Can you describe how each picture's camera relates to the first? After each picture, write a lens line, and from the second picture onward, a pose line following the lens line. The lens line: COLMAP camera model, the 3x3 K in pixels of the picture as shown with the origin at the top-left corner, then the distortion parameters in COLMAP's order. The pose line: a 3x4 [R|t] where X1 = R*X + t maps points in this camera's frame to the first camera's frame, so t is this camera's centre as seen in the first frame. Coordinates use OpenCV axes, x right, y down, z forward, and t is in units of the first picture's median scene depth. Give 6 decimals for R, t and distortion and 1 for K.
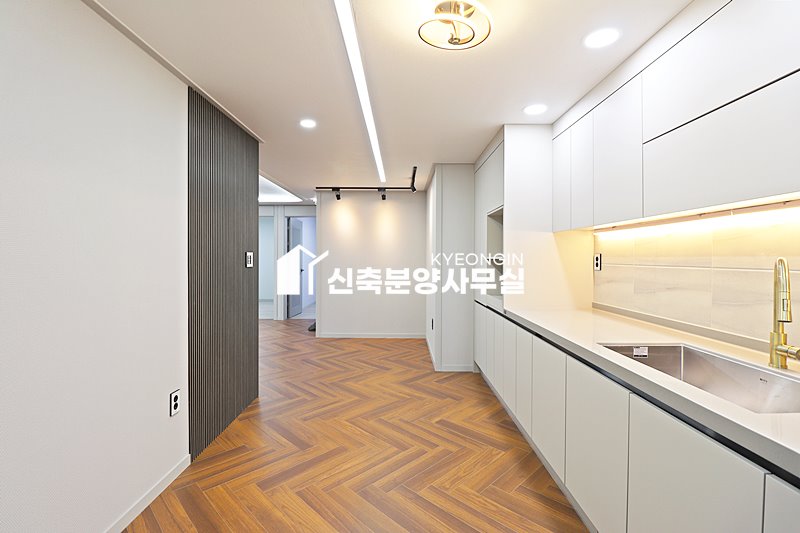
lens RADIAL K [[367.9, 0, 399.8], [0, 367.9, 258.3], [0, 0, 1]] dist [0.001742, -0.013987]
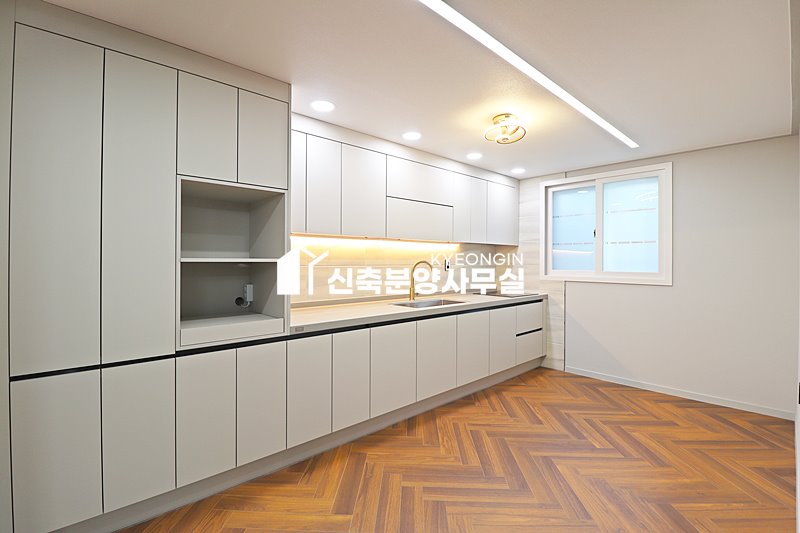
lens RADIAL K [[367.9, 0, 399.8], [0, 367.9, 258.3], [0, 0, 1]] dist [0.001742, -0.013987]
pose [[-0.678790, -0.000663, 0.734332, -0.467283], [-0.005825, 0.999973, -0.004481, -0.002982], [-0.734309, -0.007319, -0.678776, 1.470845]]
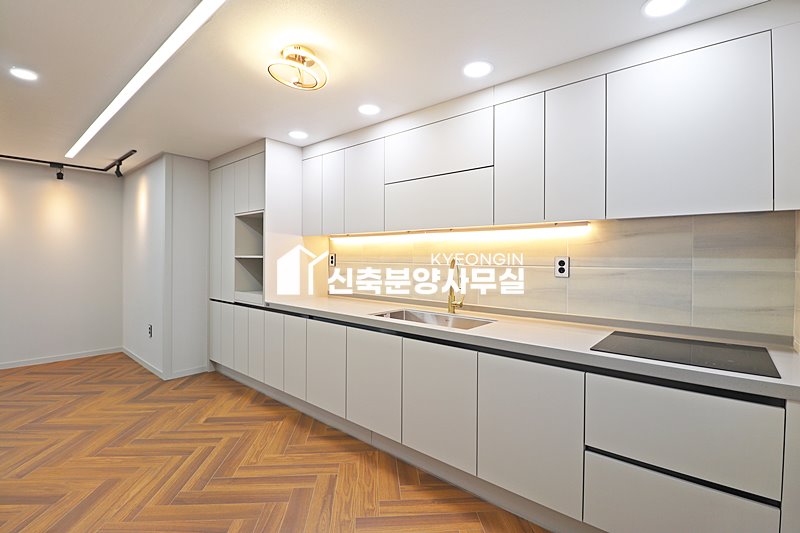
lens RADIAL K [[367.9, 0, 399.8], [0, 367.9, 258.3], [0, 0, 1]] dist [0.001742, -0.013987]
pose [[0.650249, -0.003898, 0.759711, -0.331351], [-0.002916, 0.999967, 0.007627, -0.007027], [-0.759715, -0.007175, 0.650216, -0.048335]]
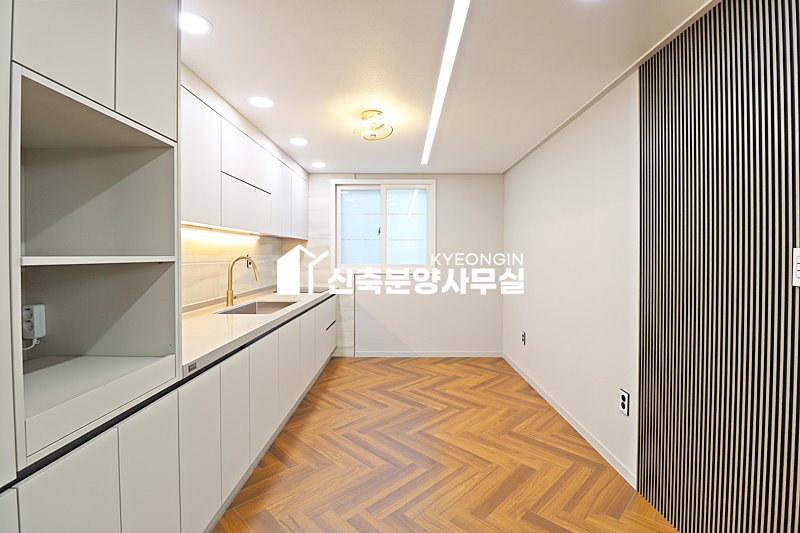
lens RADIAL K [[367.9, 0, 399.8], [0, 367.9, 258.3], [0, 0, 1]] dist [0.001742, -0.013987]
pose [[-0.999983, -0.004919, 0.003244, 0.003865], [-0.004886, 0.999939, 0.009878, -0.007611], [-0.003292, 0.009862, -0.999946, 1.597855]]
